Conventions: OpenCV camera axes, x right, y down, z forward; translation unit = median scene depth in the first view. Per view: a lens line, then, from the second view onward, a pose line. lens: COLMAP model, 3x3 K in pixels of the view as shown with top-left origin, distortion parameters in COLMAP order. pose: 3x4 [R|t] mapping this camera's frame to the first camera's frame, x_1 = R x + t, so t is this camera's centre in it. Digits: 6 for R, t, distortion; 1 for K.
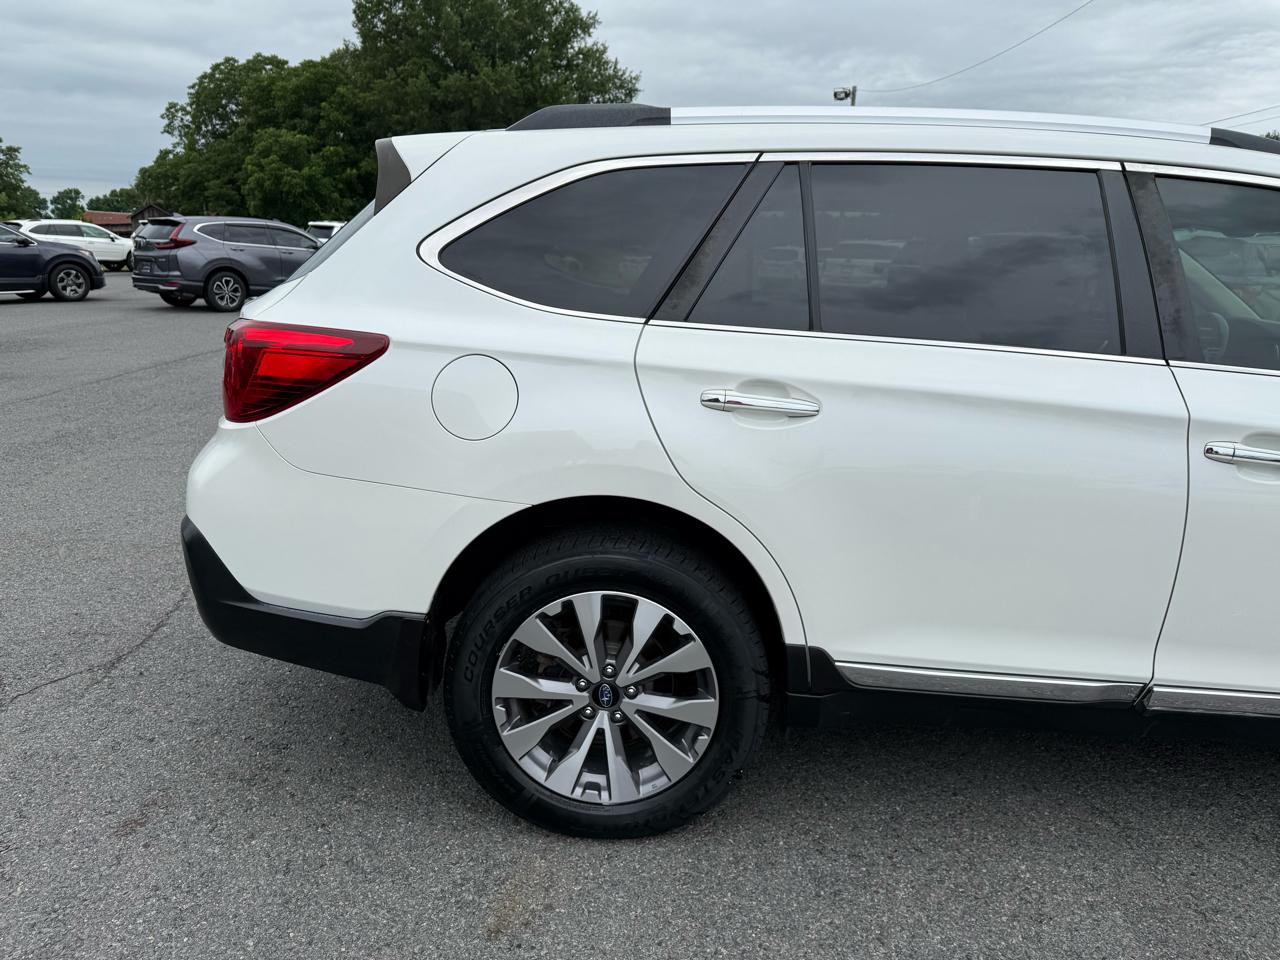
lens RADIAL K [[896.0, 0, 633.4], [0, 896.0, 482.2], [0, 0, 1]] dist [0.038165, -0.050293]
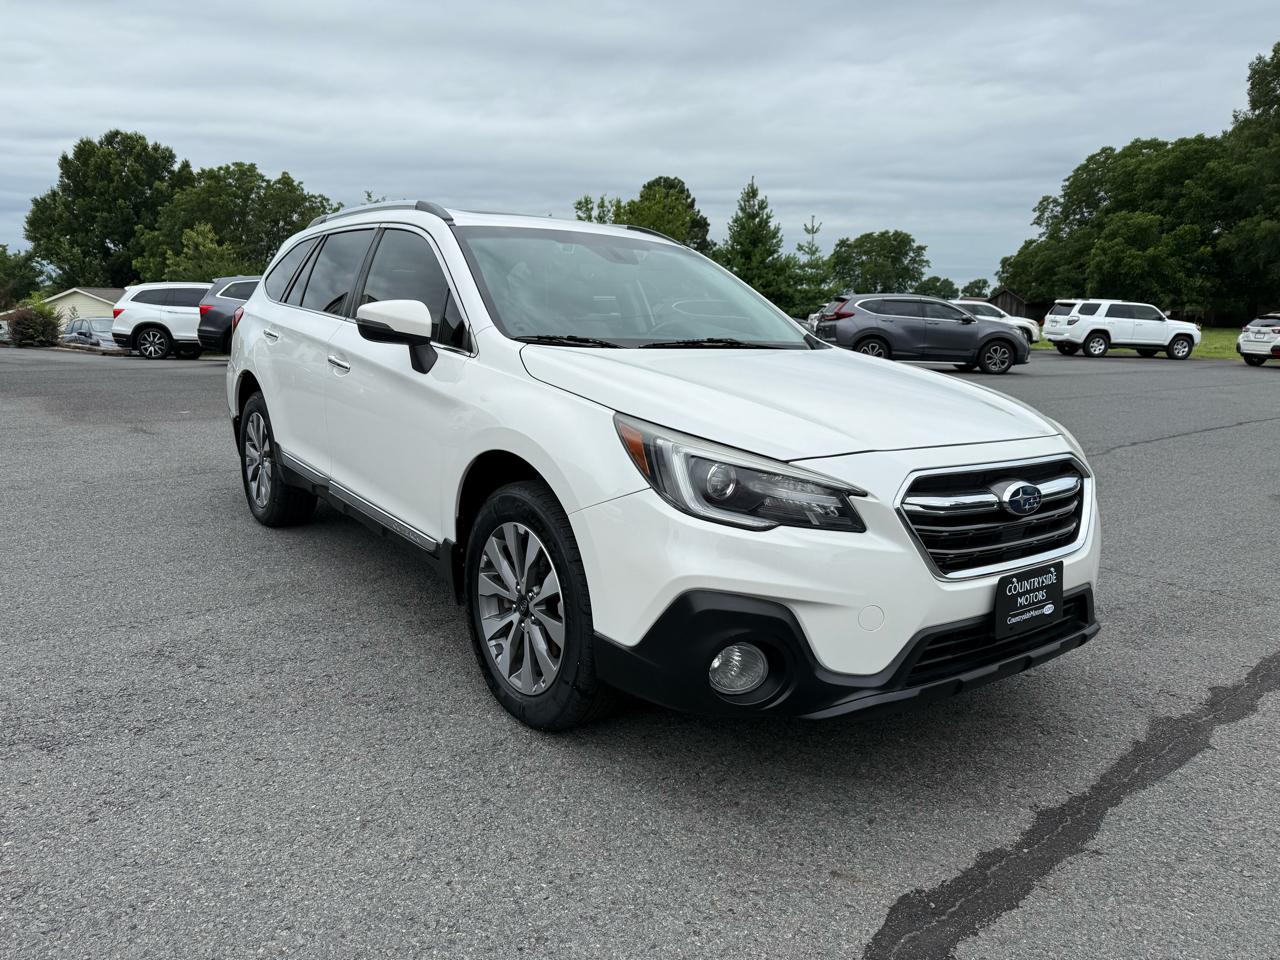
lens RADIAL K [[896.0, 0, 630.4], [0, 896.0, 480.3], [0, 0, 1]] dist [0.038165, -0.050293]
pose [[0.613676, 0.139235, -0.777184, 0.262705], [-0.210133, 0.977629, 0.009222, 0.007109], [0.761082, 0.157652, 0.629206, 0.025635]]
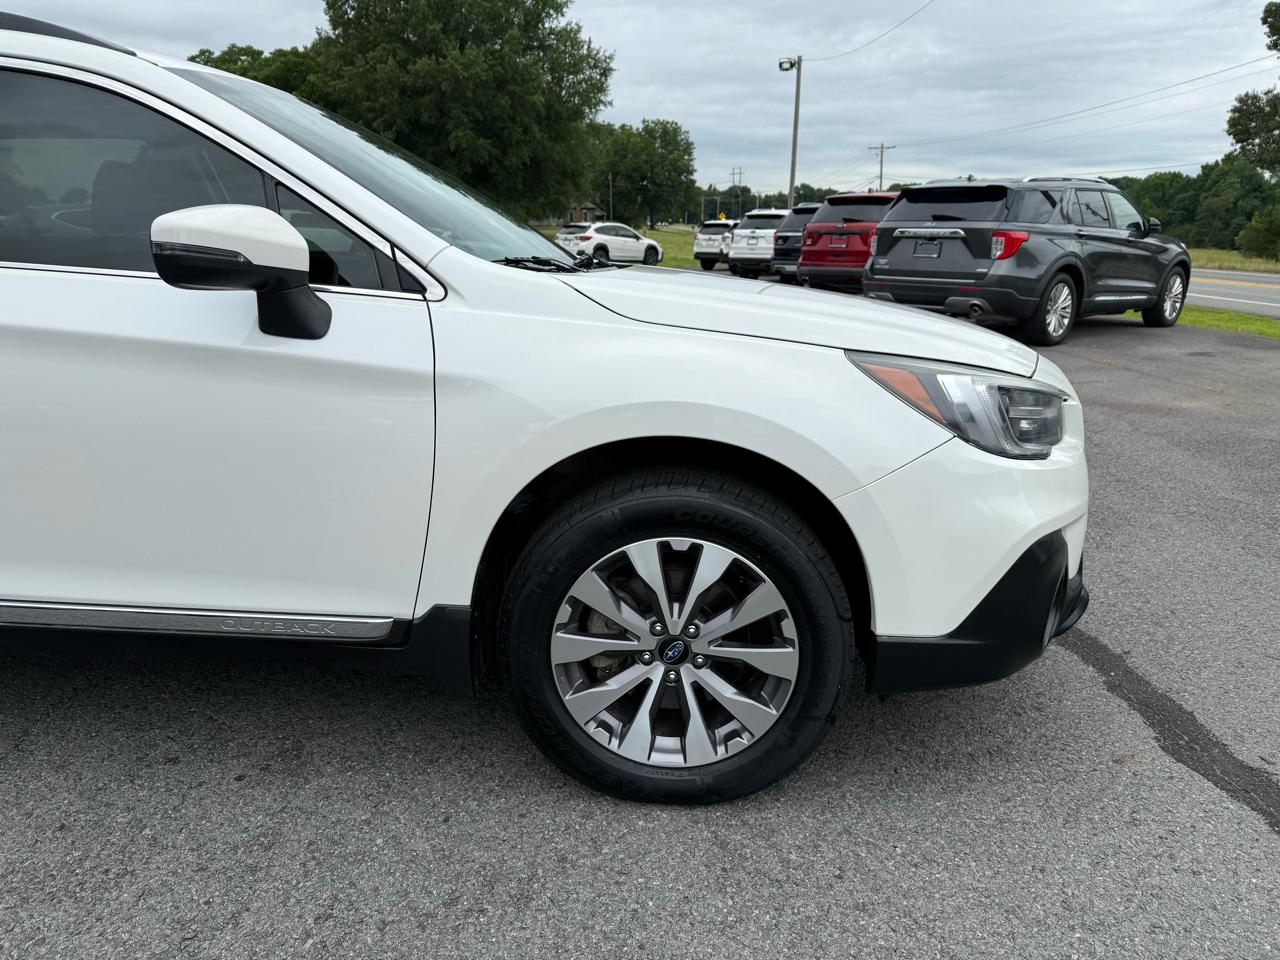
lens RADIAL K [[896.0, 0, 627.4], [0, 896.0, 488.3], [0, 0, 1]] dist [0.038165, -0.050293]
pose [[0.999421, -0.021096, -0.026700, 0.143762], [0.021697, 0.999513, 0.022422, 0.011077], [0.026214, -0.022988, 0.999392, 0.006563]]
